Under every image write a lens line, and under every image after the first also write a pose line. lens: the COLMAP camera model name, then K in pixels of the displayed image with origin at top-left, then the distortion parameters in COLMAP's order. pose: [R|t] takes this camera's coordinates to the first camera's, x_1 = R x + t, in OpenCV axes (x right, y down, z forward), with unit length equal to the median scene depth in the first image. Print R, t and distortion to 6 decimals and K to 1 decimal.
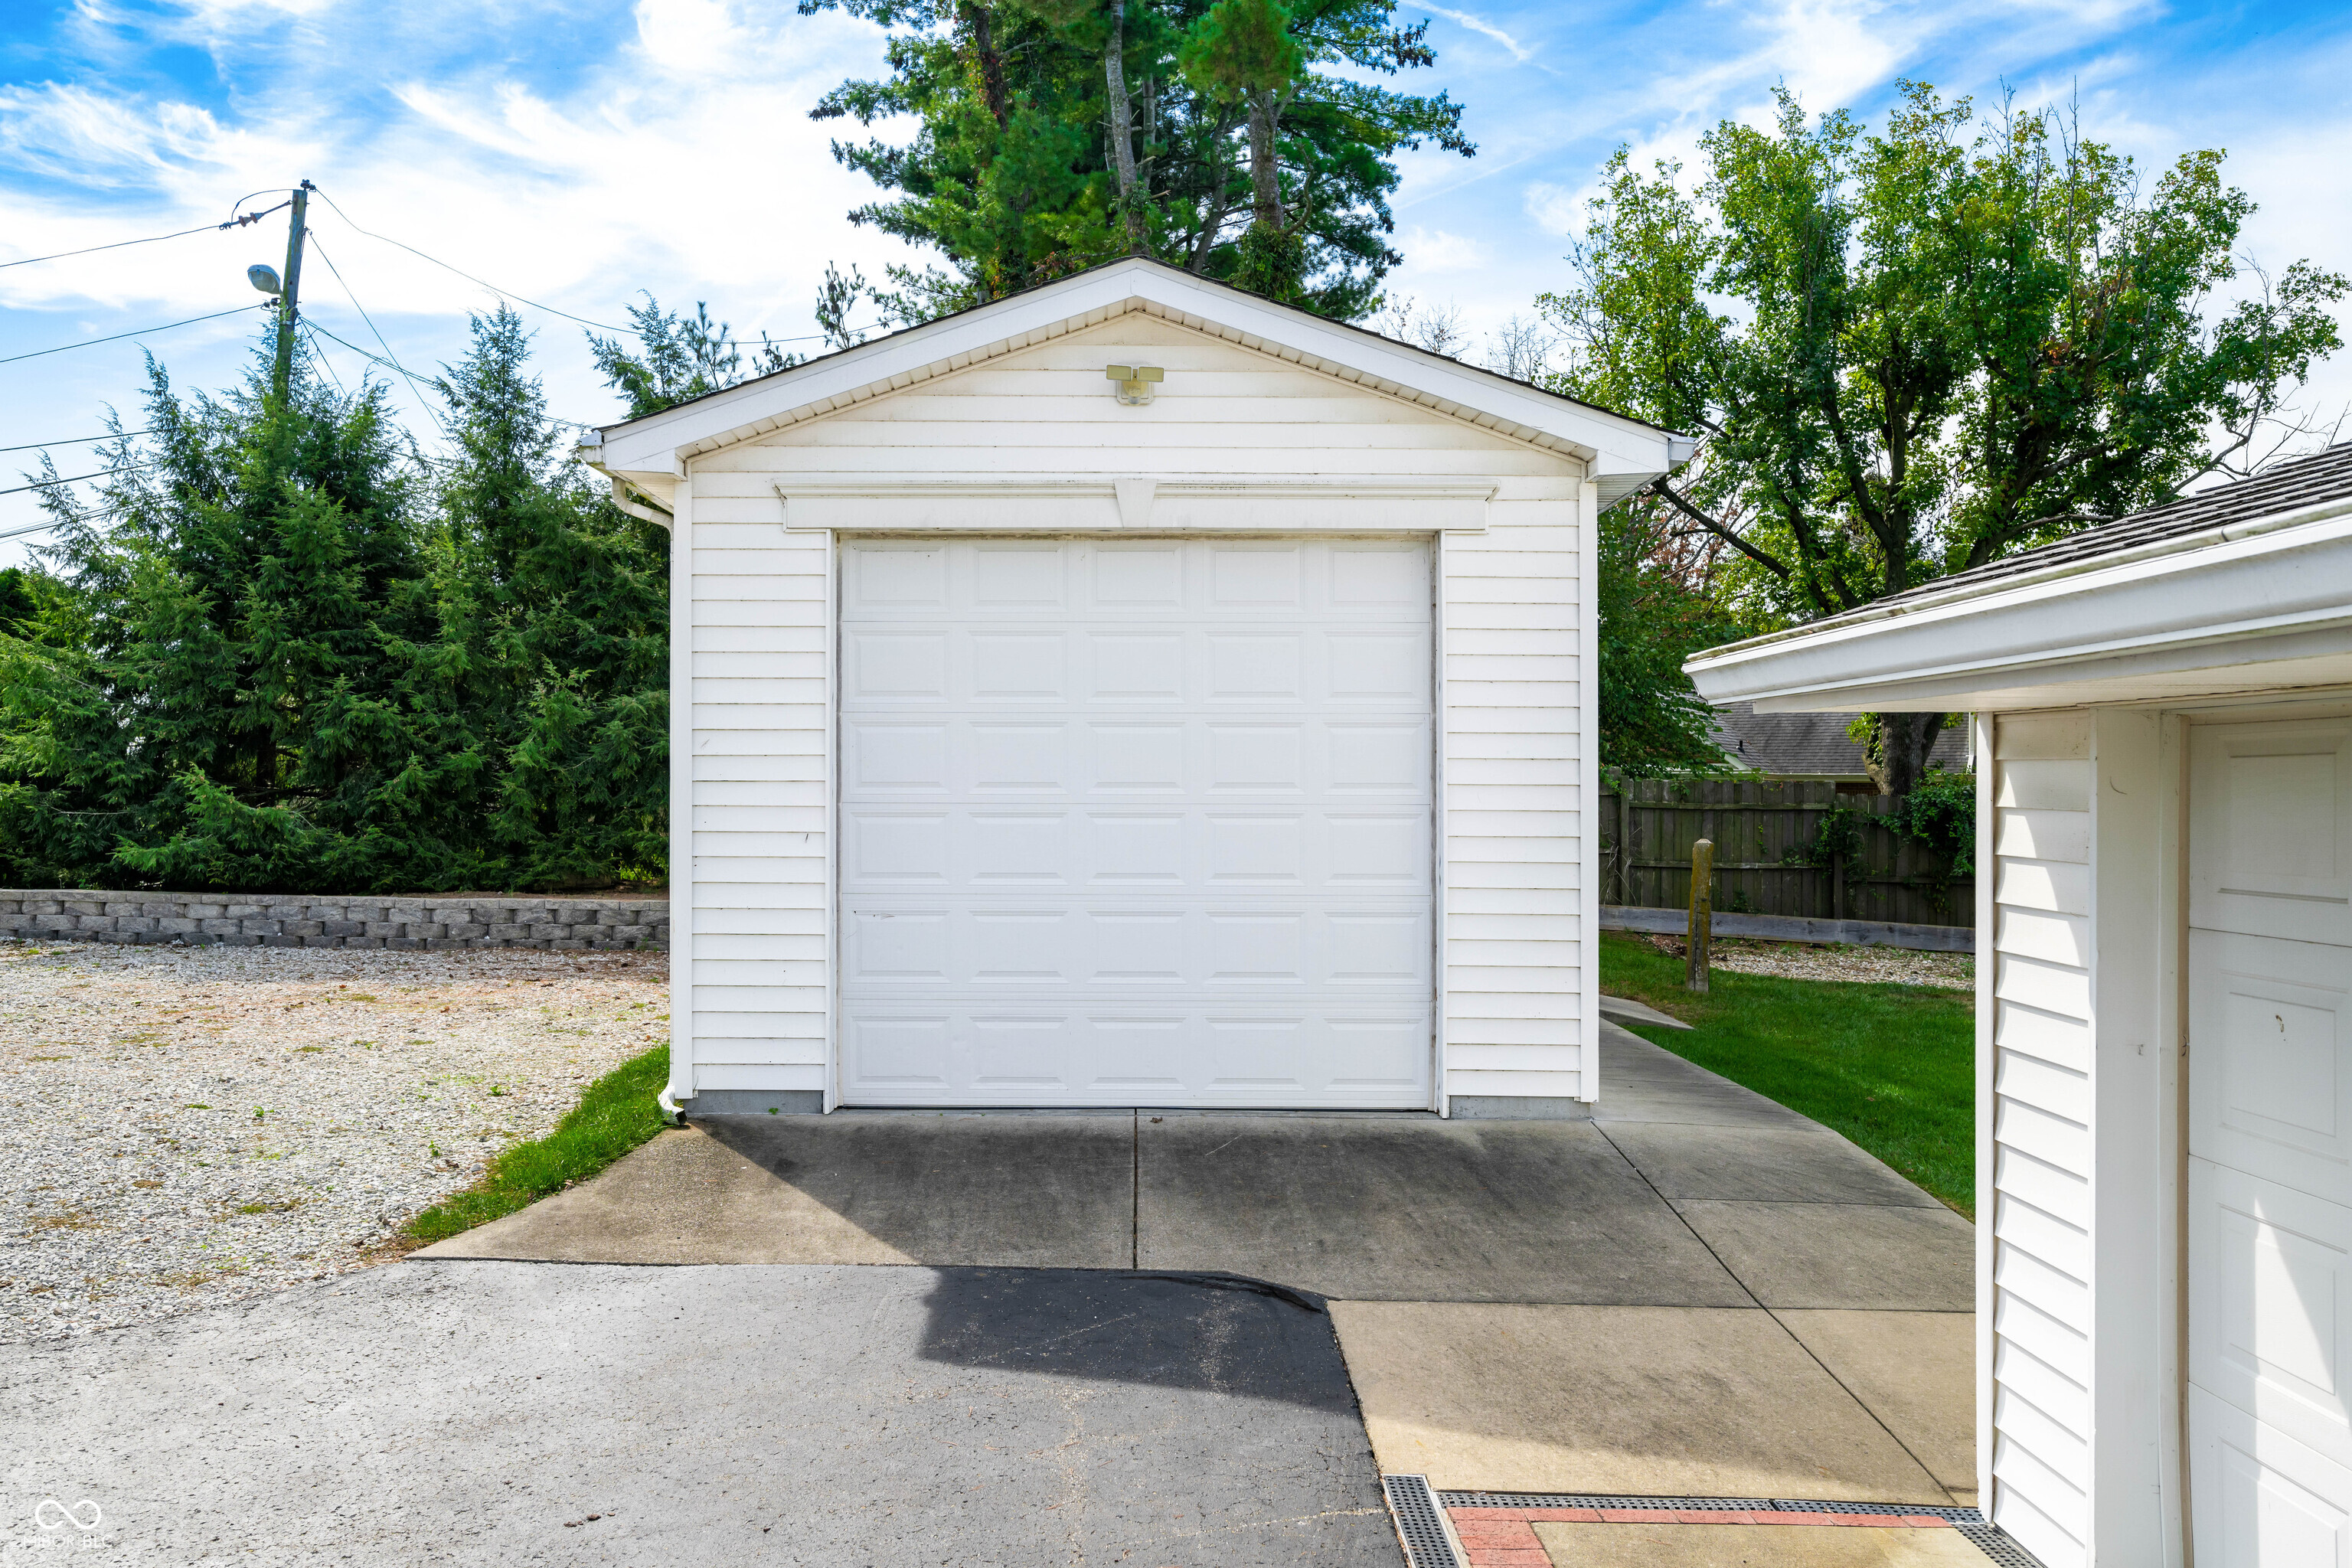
lens RADIAL K [[2045.6, 0, 1111.9], [0, 2045.6, 756.8], [0, 0, 1]] dist [-0.001538, -0.001369]
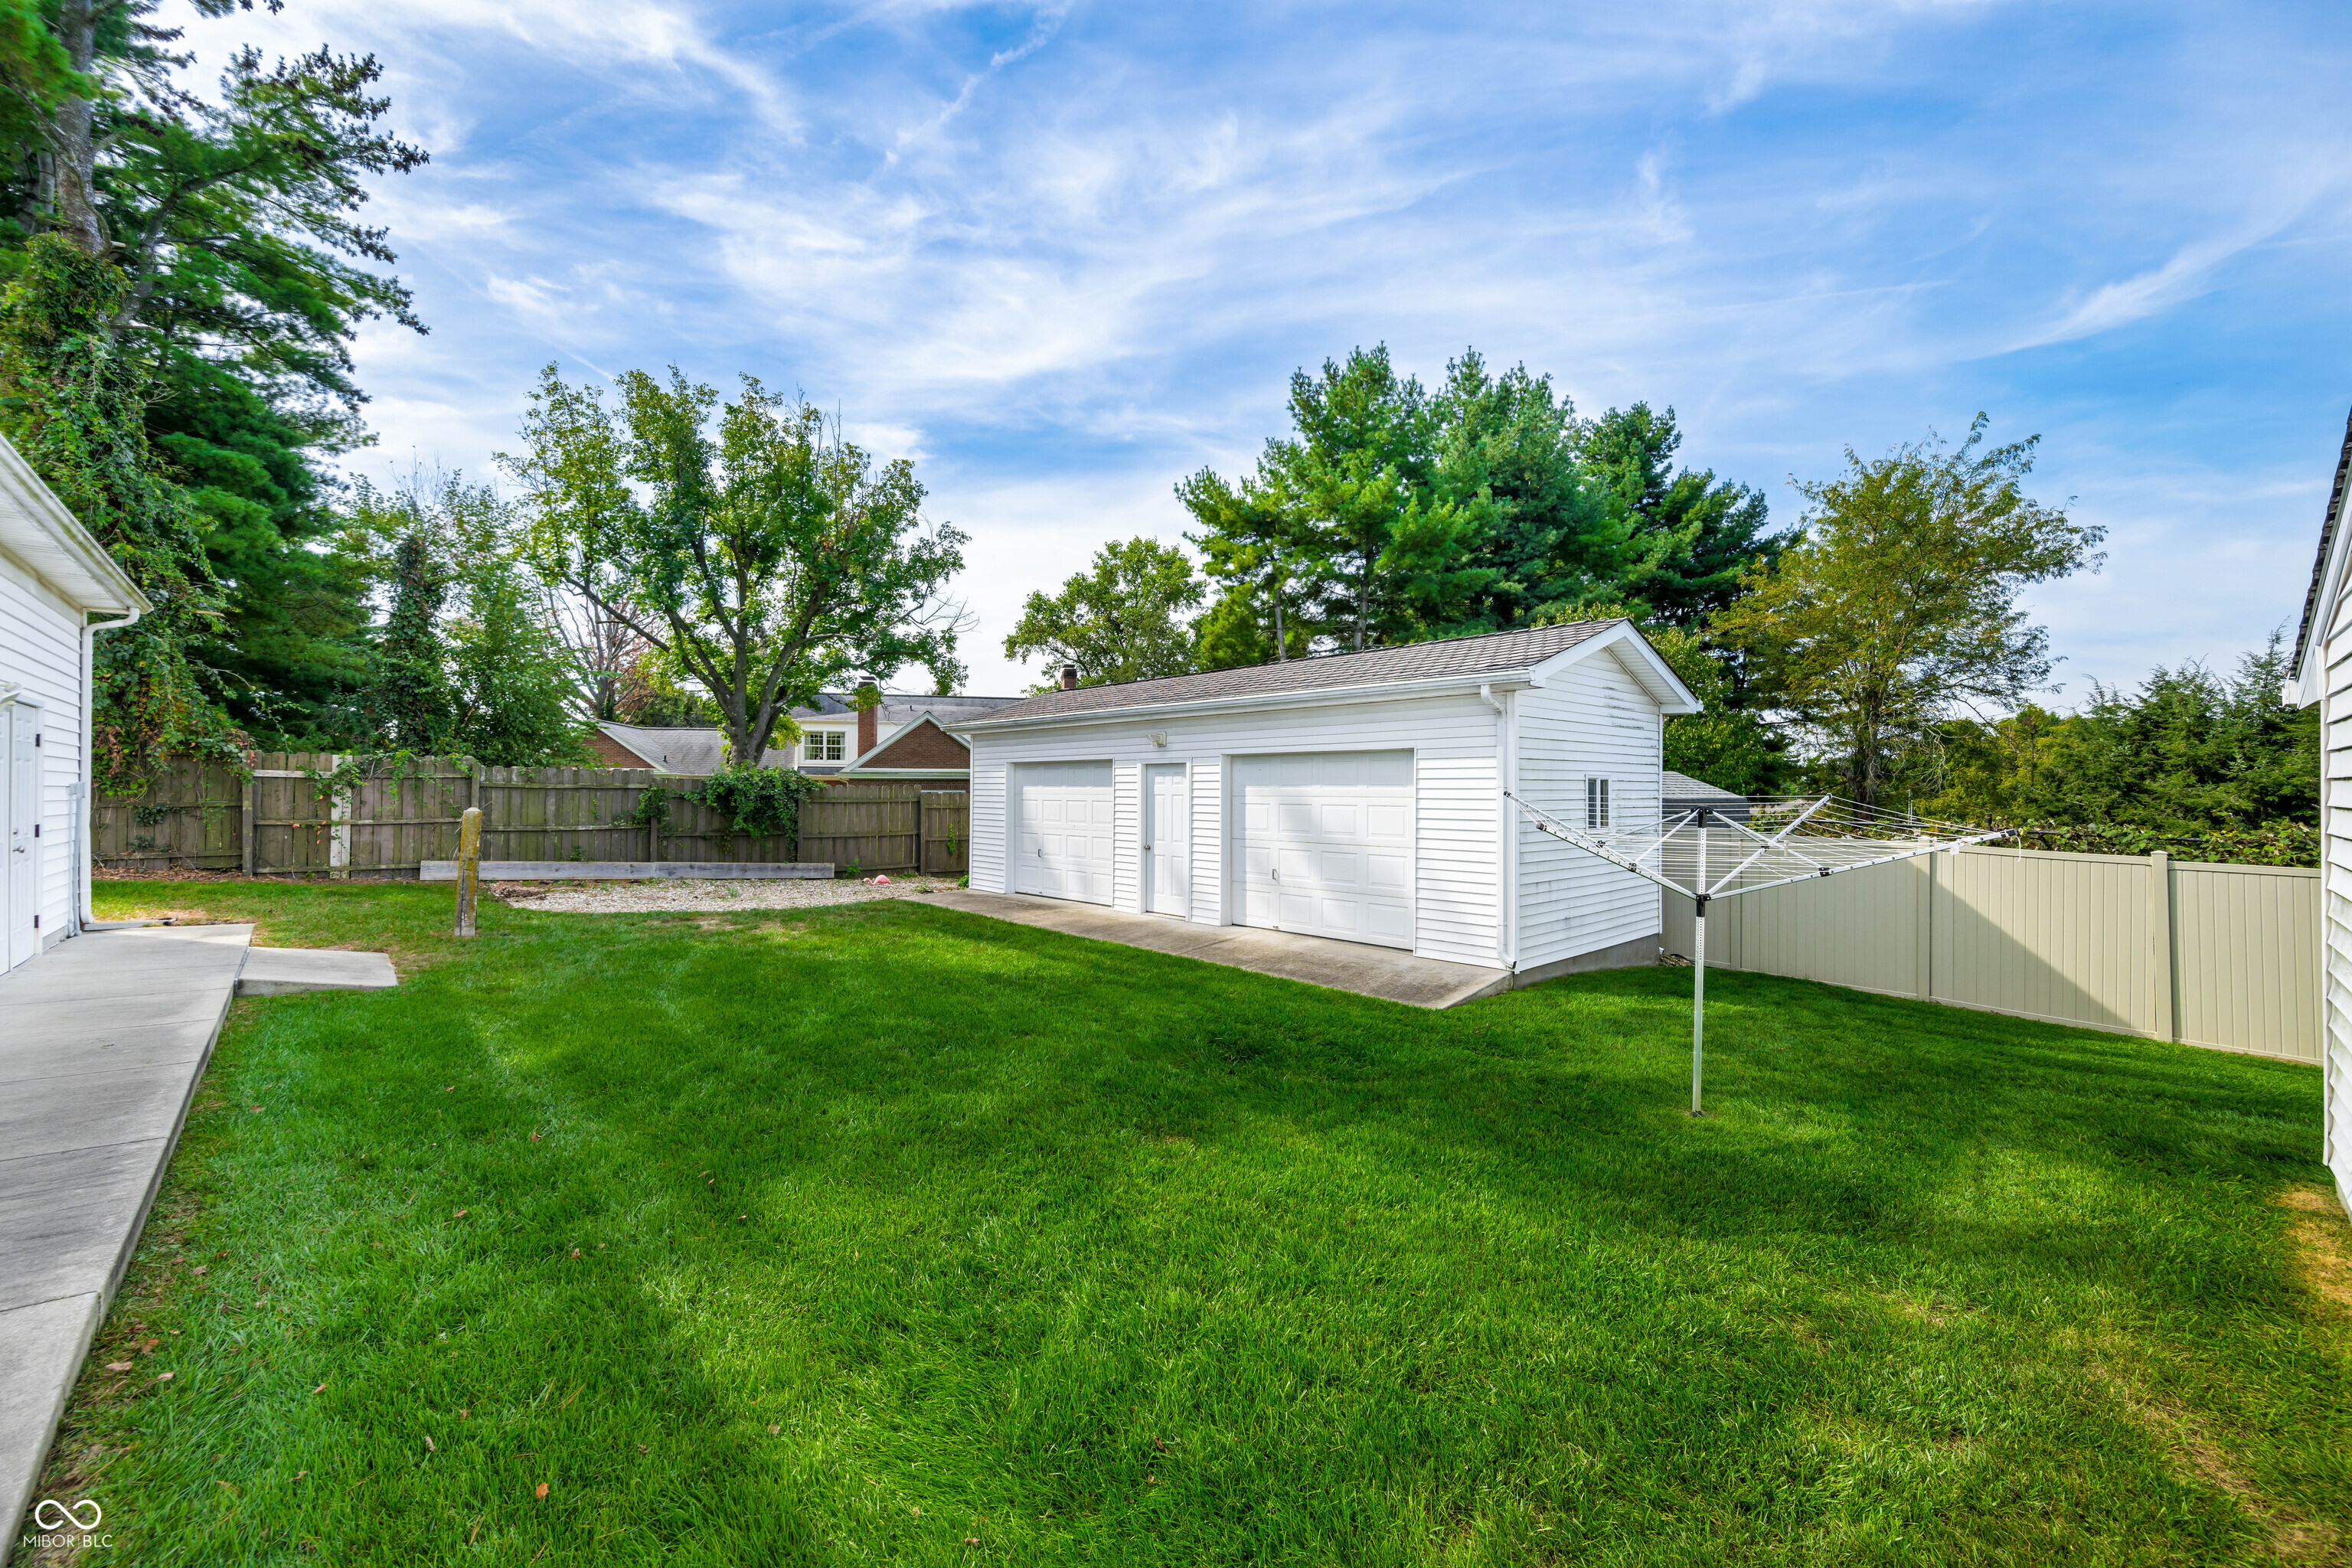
lens RADIAL K [[920.8, 0, 1182.6], [0, 920.8, 780.6], [0, 0, 1]] dist [0.000456, -0.000064]
pose [[0.719391, 0.005792, 0.694581, 0.115019], [-0.010521, 0.999941, 0.002559, 0.010113], [-0.694526, -0.009149, 0.719410, 0.175103]]
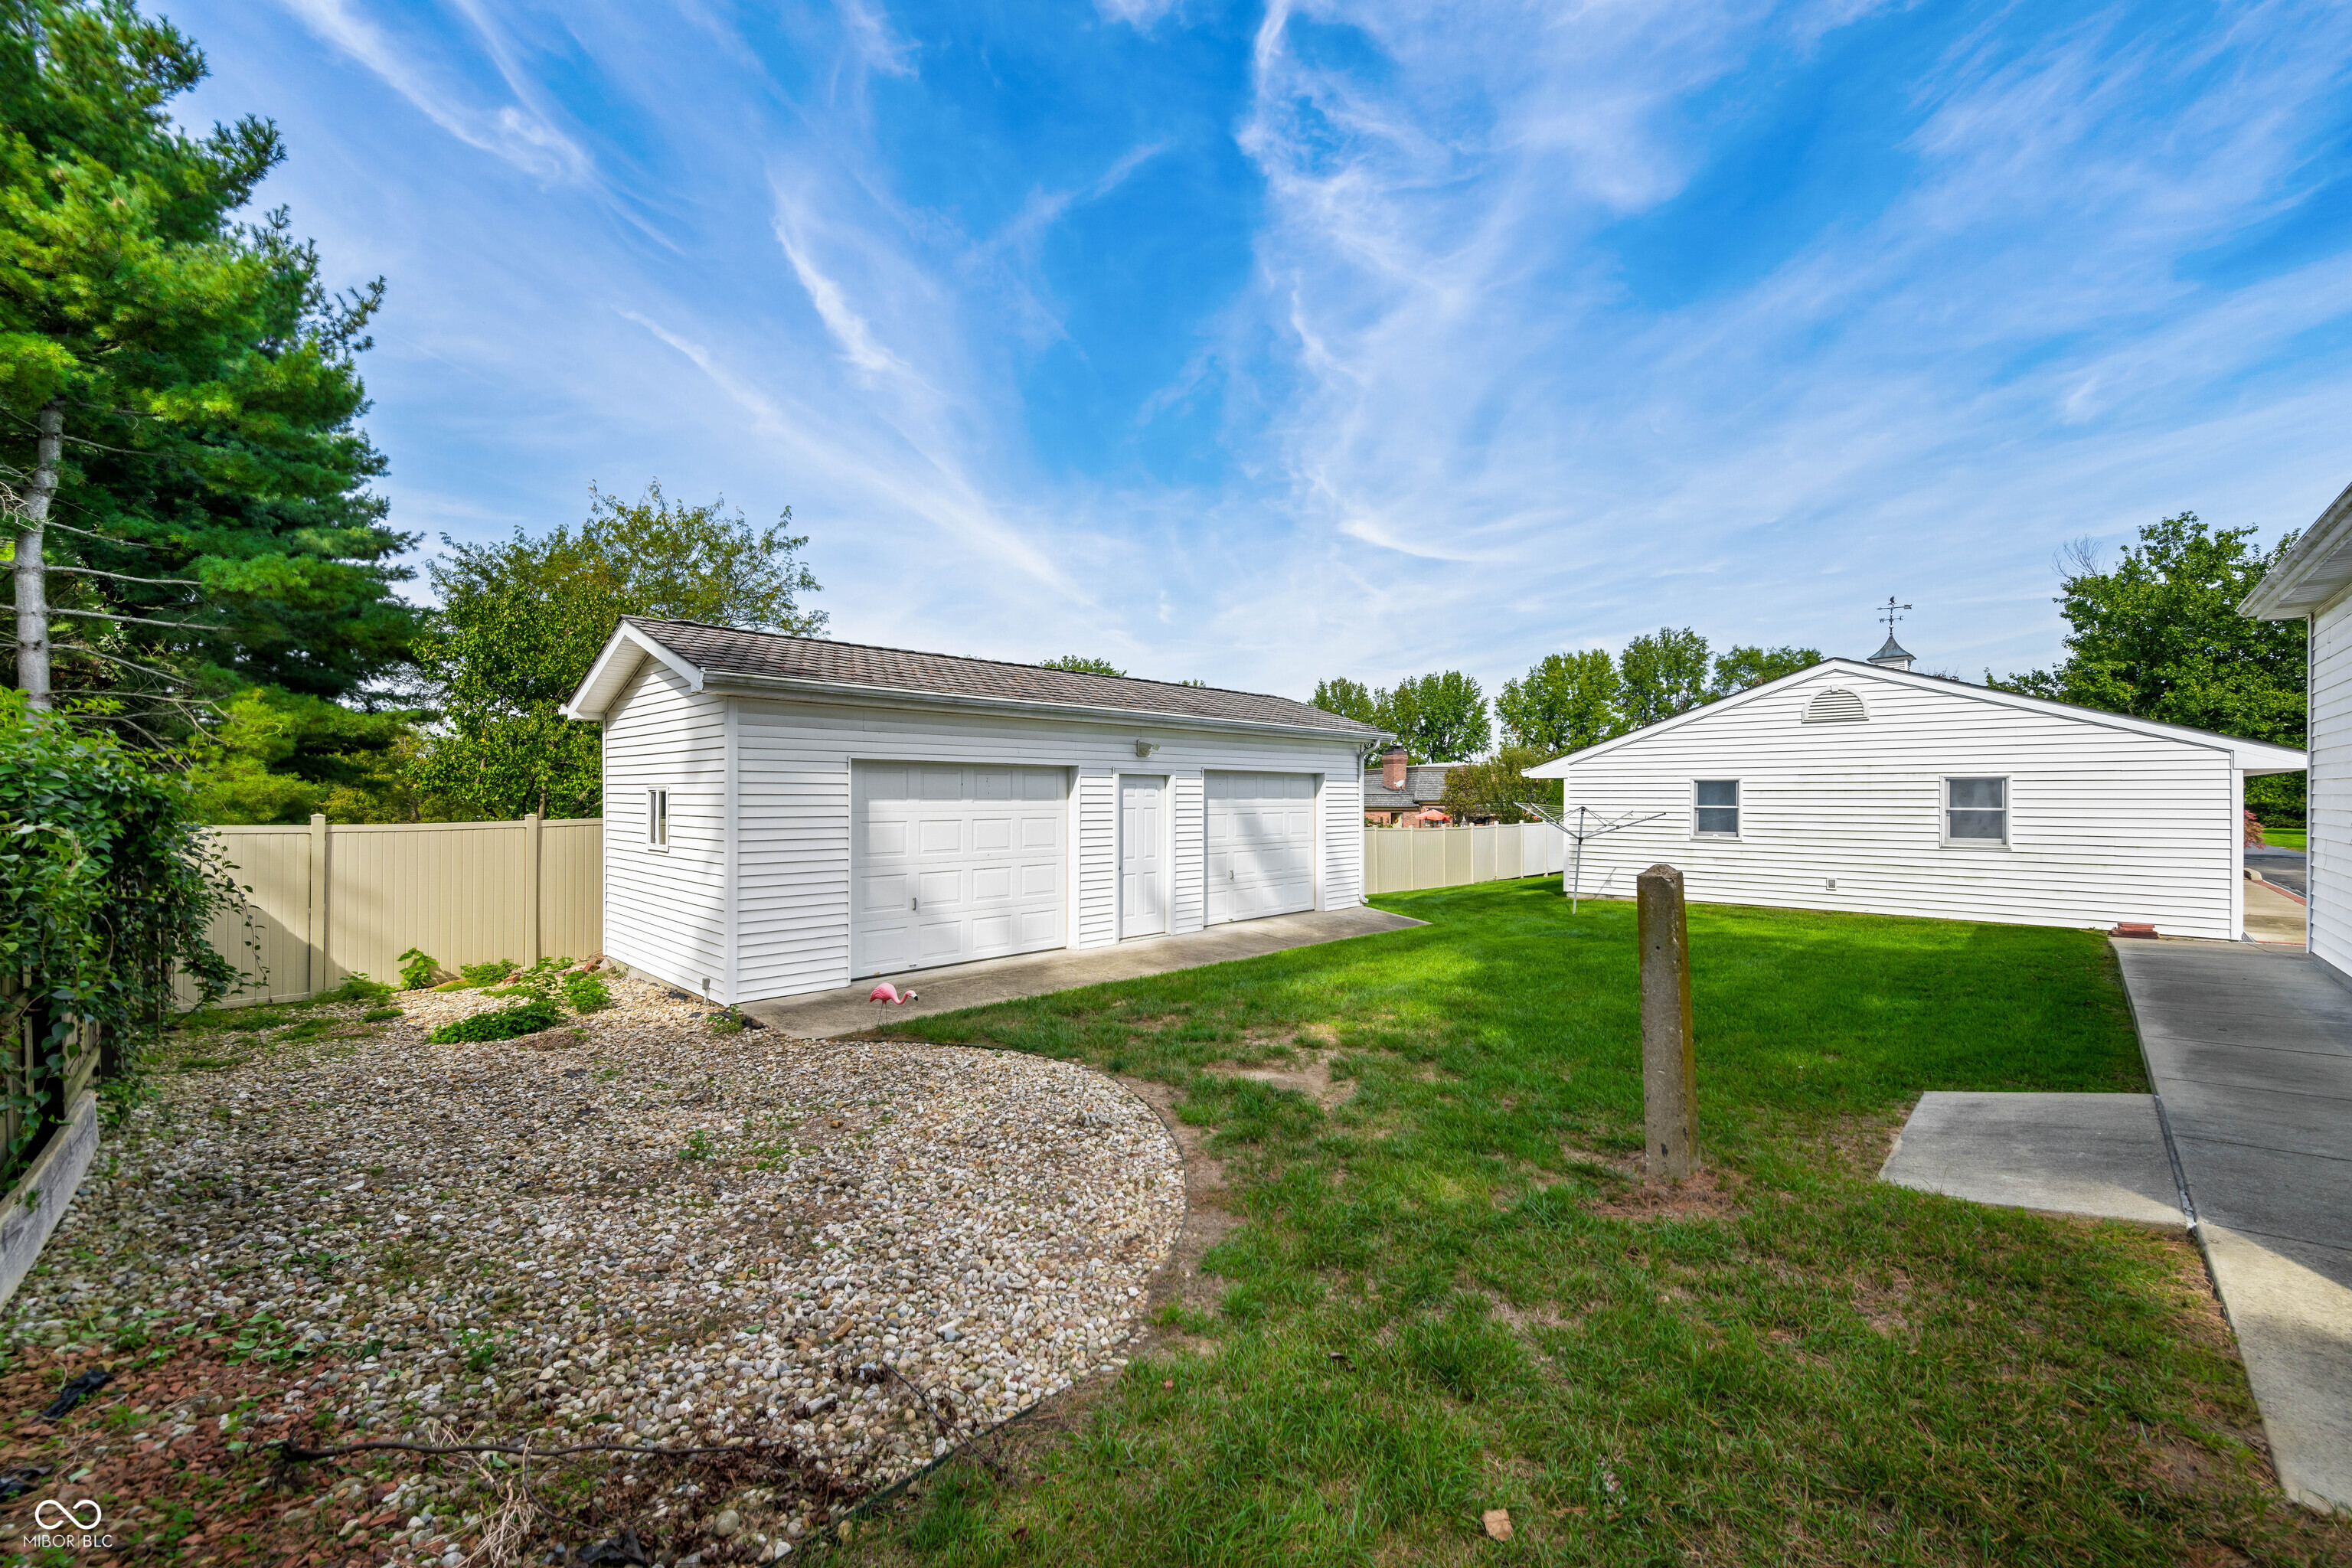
lens RADIAL K [[920.8, 0, 1182.6], [0, 920.8, 780.6], [0, 0, 1]] dist [0.000456, -0.000064]
pose [[-0.726266, 0.013775, 0.687275, 0.117649], [-0.006799, 0.999606, -0.027220, 0.015520], [-0.687380, -0.024442, -0.725887, 0.666970]]
